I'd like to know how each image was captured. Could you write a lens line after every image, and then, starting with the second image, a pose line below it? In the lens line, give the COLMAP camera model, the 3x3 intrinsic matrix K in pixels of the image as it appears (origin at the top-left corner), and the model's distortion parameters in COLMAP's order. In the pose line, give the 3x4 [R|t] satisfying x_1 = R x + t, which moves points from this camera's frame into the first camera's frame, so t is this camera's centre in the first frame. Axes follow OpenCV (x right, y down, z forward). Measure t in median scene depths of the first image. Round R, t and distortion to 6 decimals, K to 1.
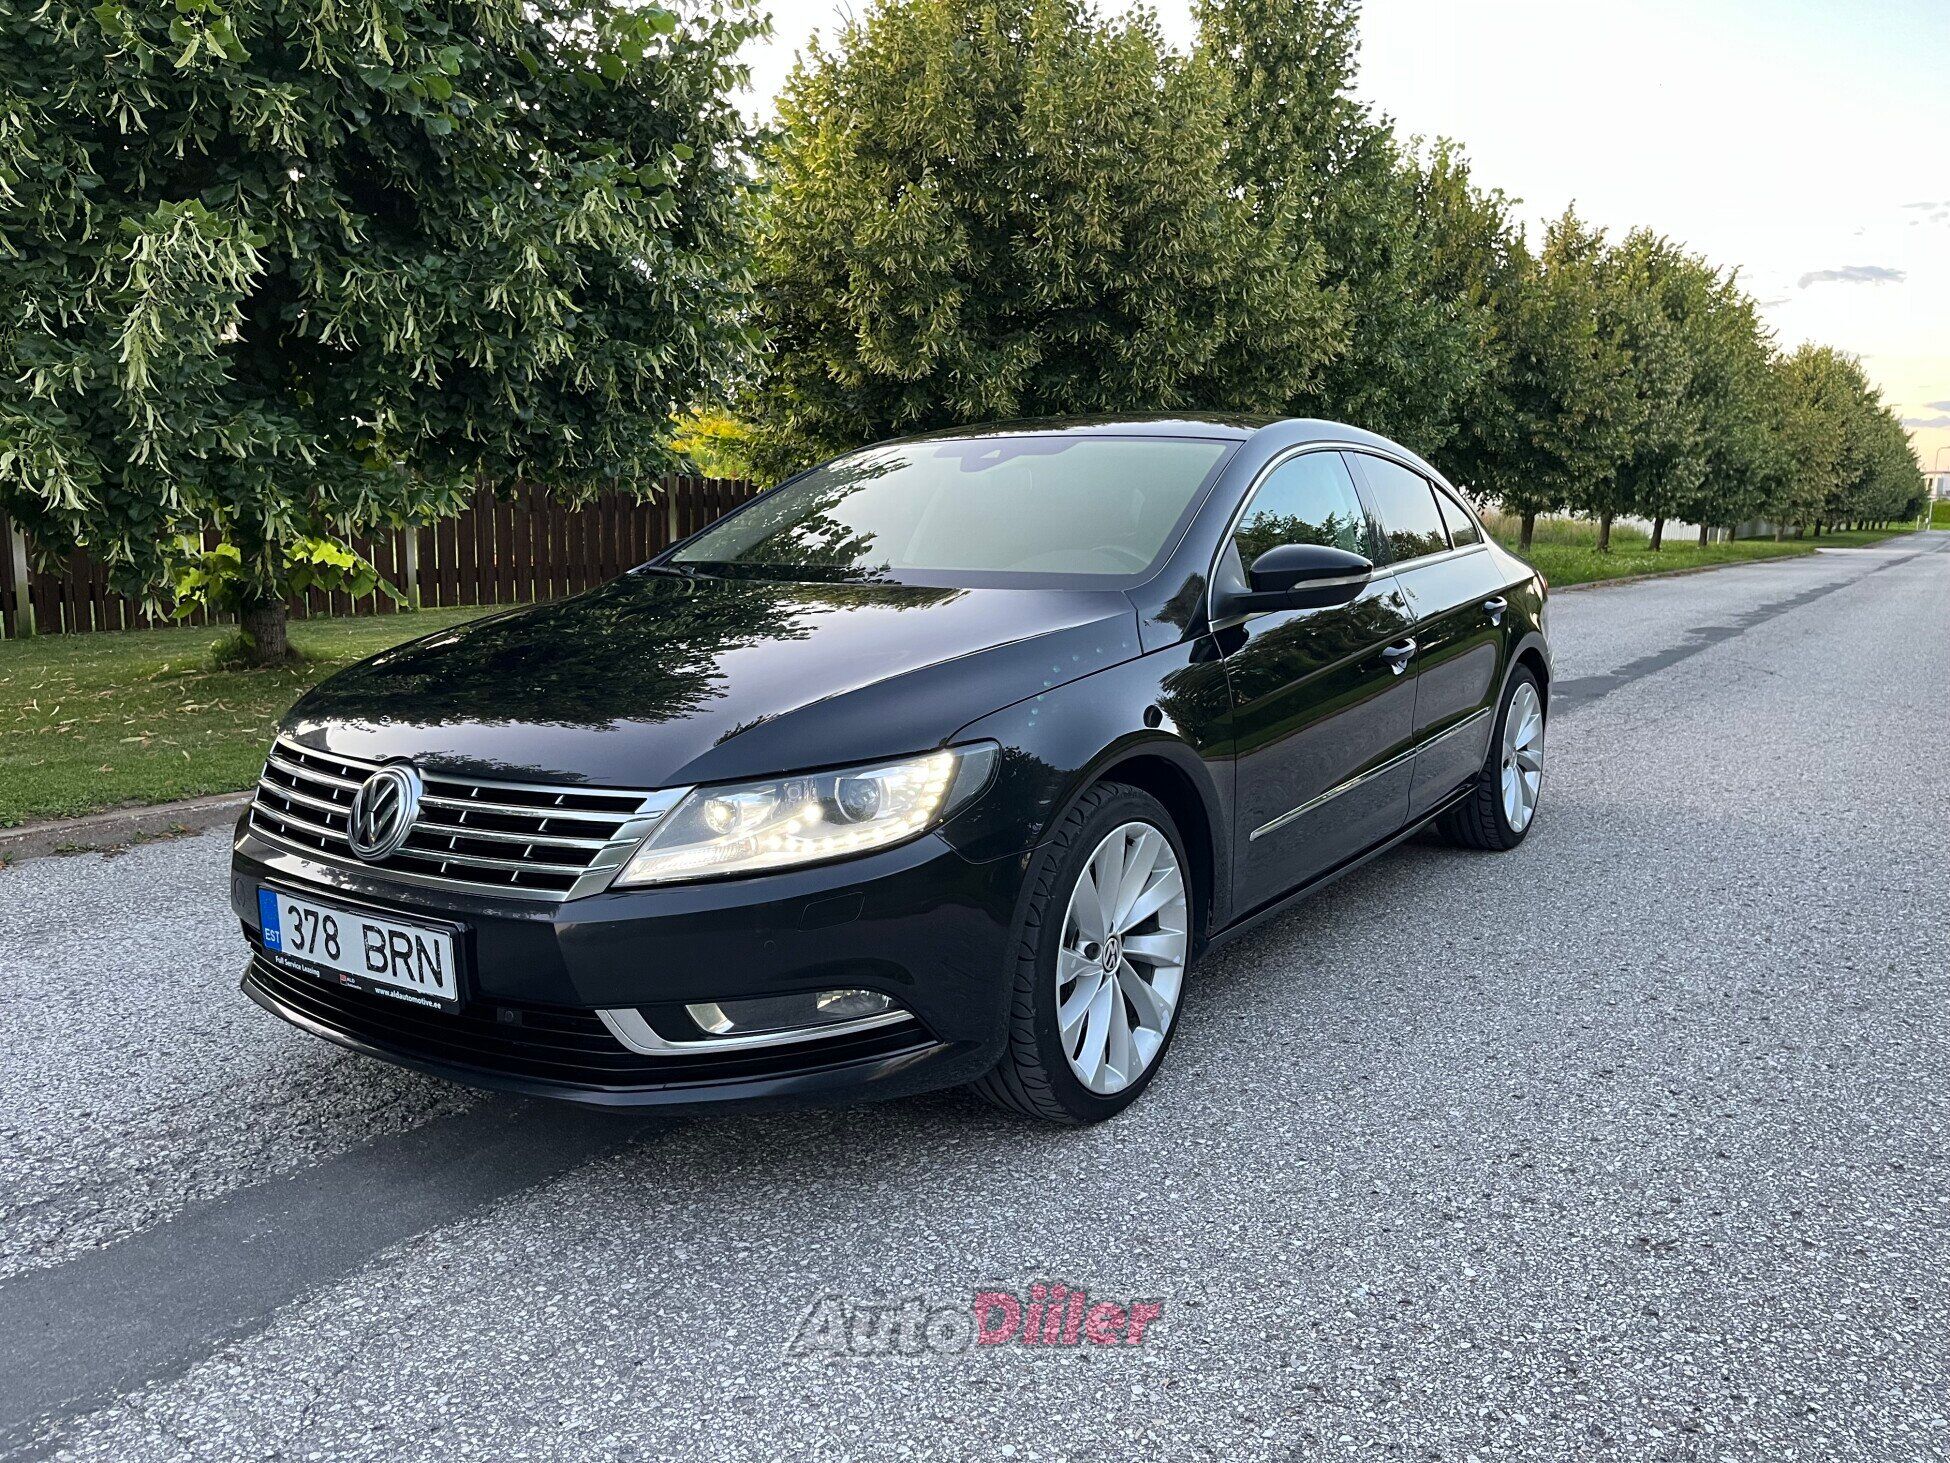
lens RADIAL K [[1472.9, 0, 980.6], [0, 1472.9, 732.2], [0, 0, 1]] dist [0.032921, -0.035121]
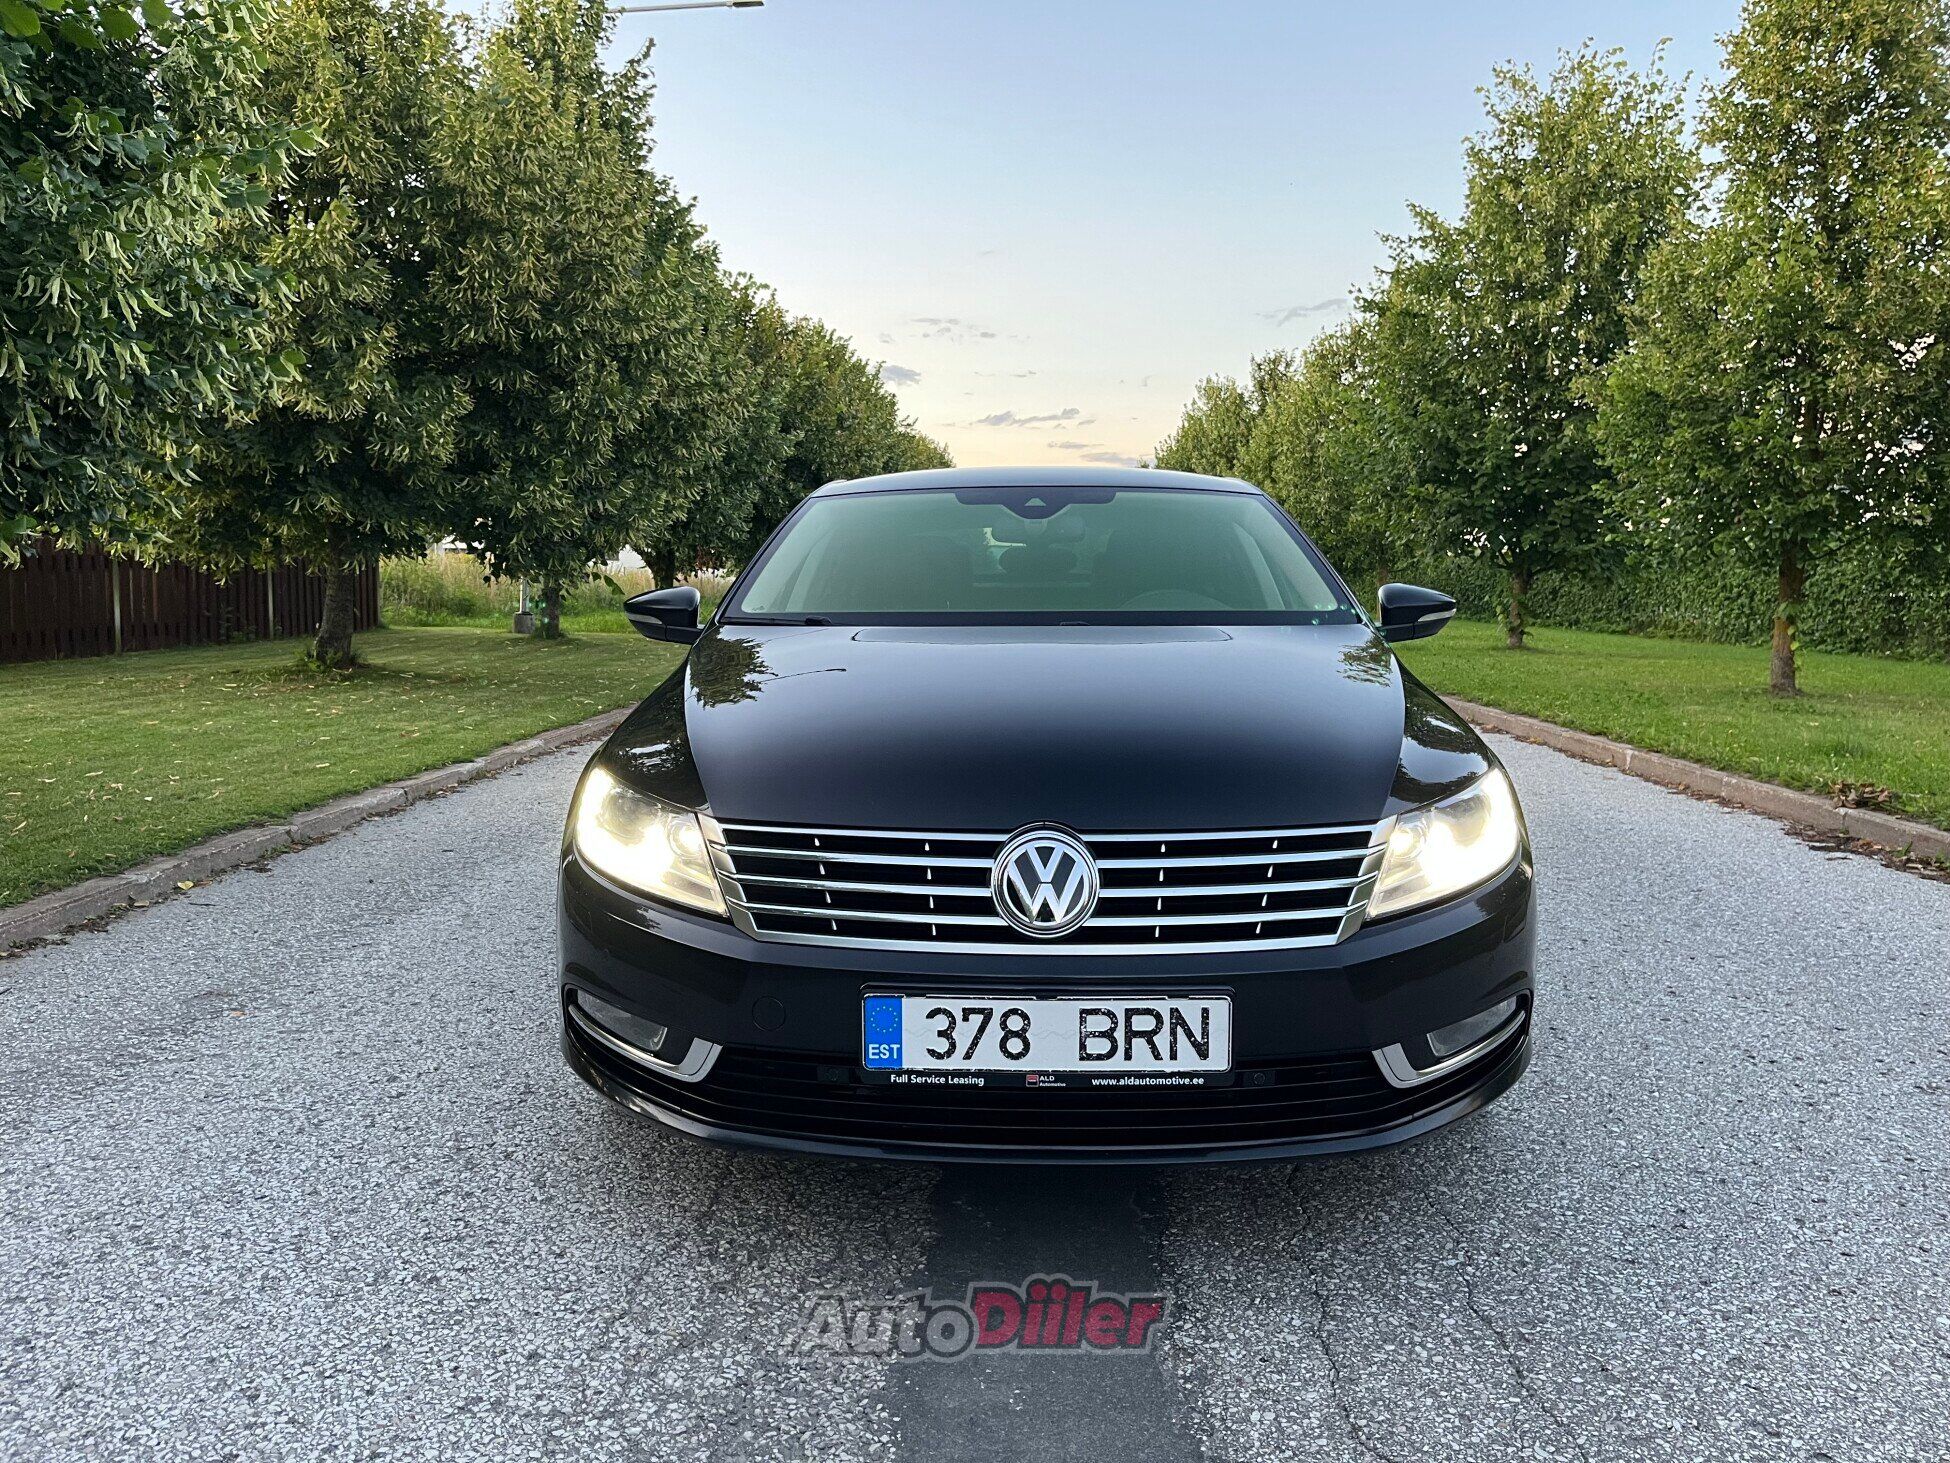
lens RADIAL K [[1472.9, 0, 979.5], [0, 1472.9, 721.9], [0, 0, 1]] dist [0.032921, -0.035121]
pose [[0.845887, -0.055746, 0.530442, -0.923361], [0.081854, 0.996310, -0.025826, -0.023566], [-0.527044, 0.065265, 0.847328, 0.272727]]
